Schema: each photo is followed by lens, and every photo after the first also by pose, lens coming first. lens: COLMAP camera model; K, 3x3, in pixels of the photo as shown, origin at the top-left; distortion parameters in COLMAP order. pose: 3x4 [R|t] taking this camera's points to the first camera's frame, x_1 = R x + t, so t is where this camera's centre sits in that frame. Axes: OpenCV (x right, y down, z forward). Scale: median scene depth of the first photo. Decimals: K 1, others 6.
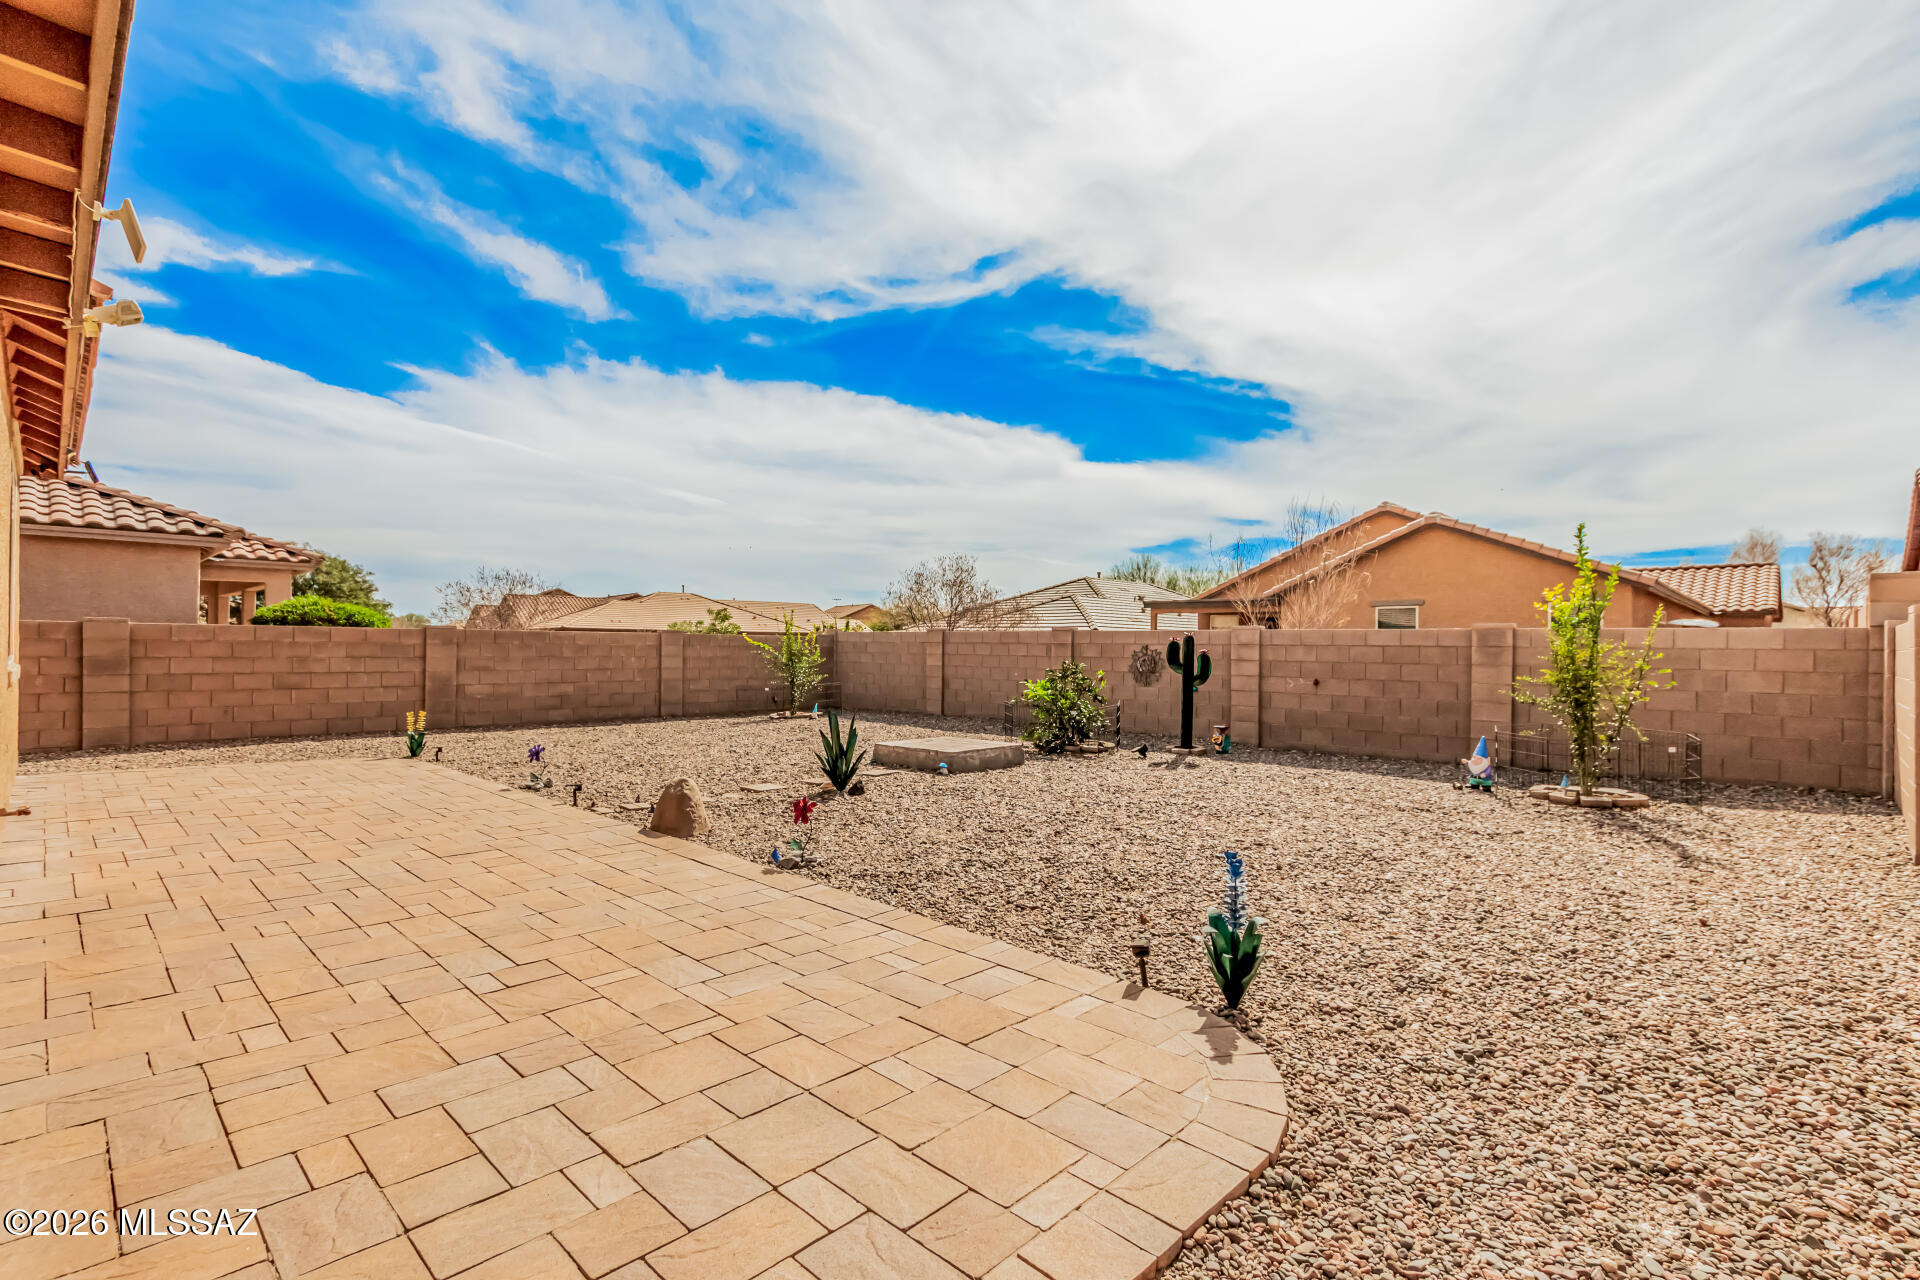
lens RADIAL K [[880.8, 0, 970.0], [0, 880.8, 641.2], [0, 0, 1]] dist [0.006760, -0.004578]
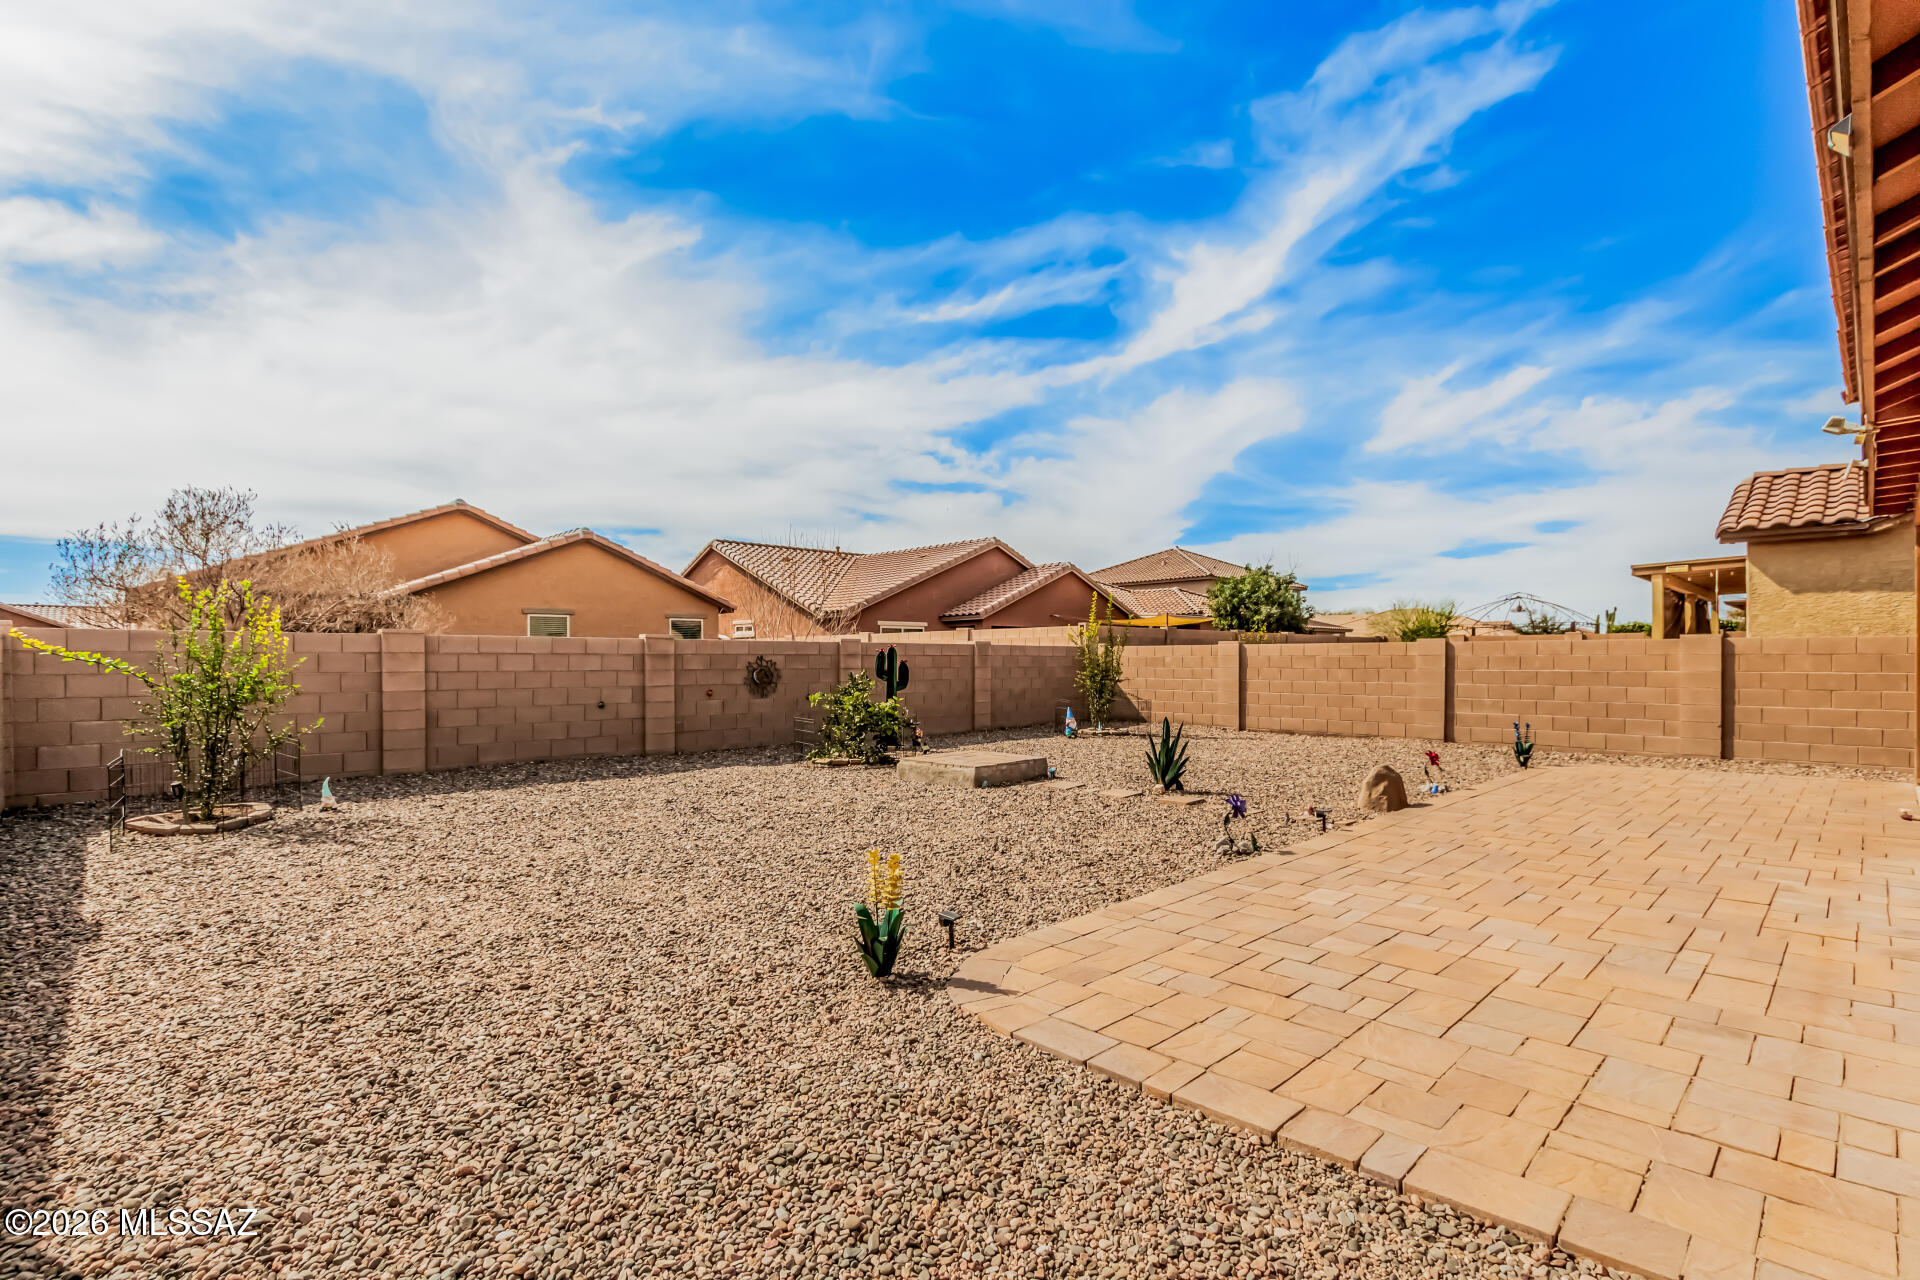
lens RADIAL K [[880.8, 0, 970.8], [0, 880.8, 653.8], [0, 0, 1]] dist [0.006760, -0.004578]
pose [[0.036268, -0.000618, 0.999342, -0.760496], [-0.001874, 0.999998, 0.000687, 0.001218], [-0.999340, -0.001898, 0.036266, 0.727262]]
